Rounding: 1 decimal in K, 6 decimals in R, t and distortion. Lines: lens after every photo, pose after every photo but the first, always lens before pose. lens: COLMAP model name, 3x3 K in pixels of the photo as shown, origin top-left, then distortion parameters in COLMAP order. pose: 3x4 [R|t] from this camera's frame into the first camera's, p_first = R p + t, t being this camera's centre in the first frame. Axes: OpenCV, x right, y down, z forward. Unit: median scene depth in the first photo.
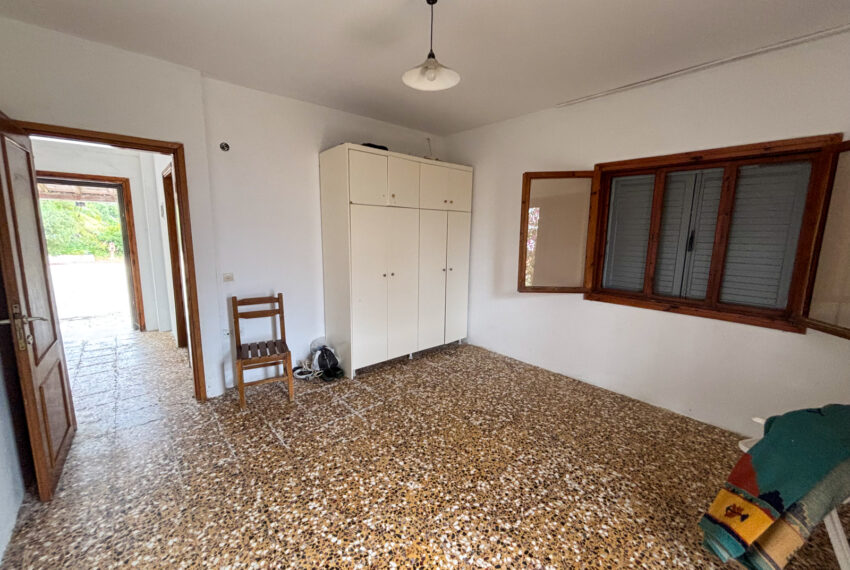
lens RADIAL K [[345.7, 0, 425.4], [0, 345.7, 283.6], [0, 0, 1]] dist [0.002145, -0.000175]
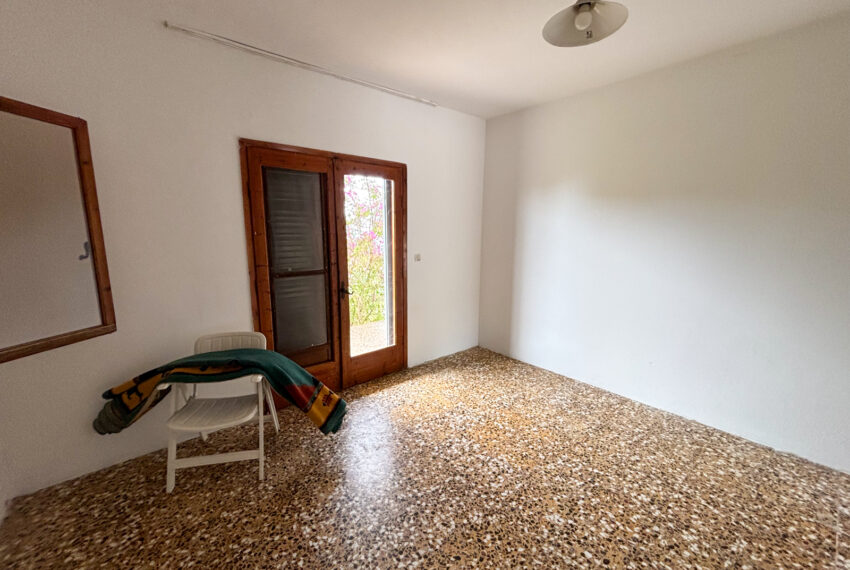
lens RADIAL K [[345.7, 0, 425.4], [0, 345.7, 283.6], [0, 0, 1]] dist [0.002145, -0.000175]
pose [[-0.999144, -0.025323, 0.032699, 0.281210], [-0.013682, 0.948504, 0.316470, -0.257456], [-0.039029, 0.315752, -0.948039, 1.651804]]
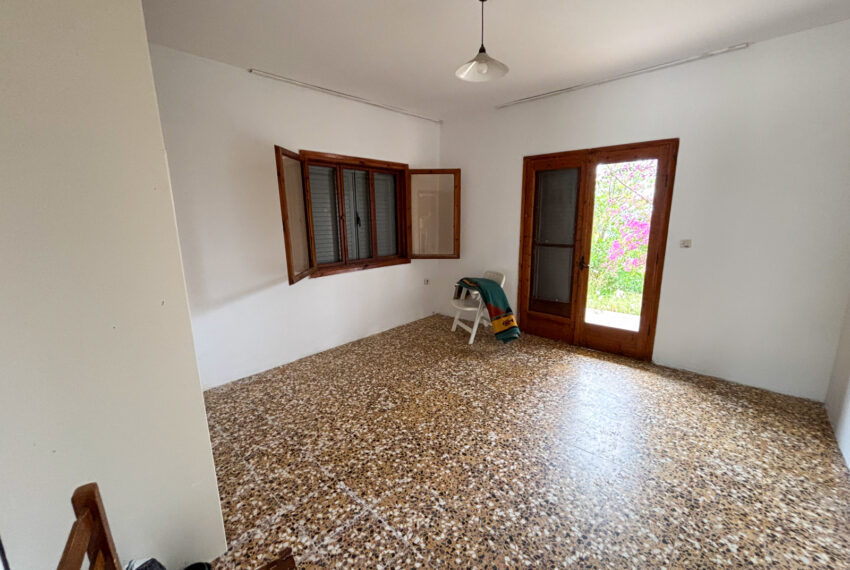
lens RADIAL K [[345.7, 0, 425.4], [0, 345.7, 283.6], [0, 0, 1]] dist [0.002145, -0.000175]
pose [[-0.096469, -0.209706, 0.972994, -1.015527], [0.170482, 0.959626, 0.223728, -0.193765], [-0.980627, 0.187460, -0.056823, 1.184084]]
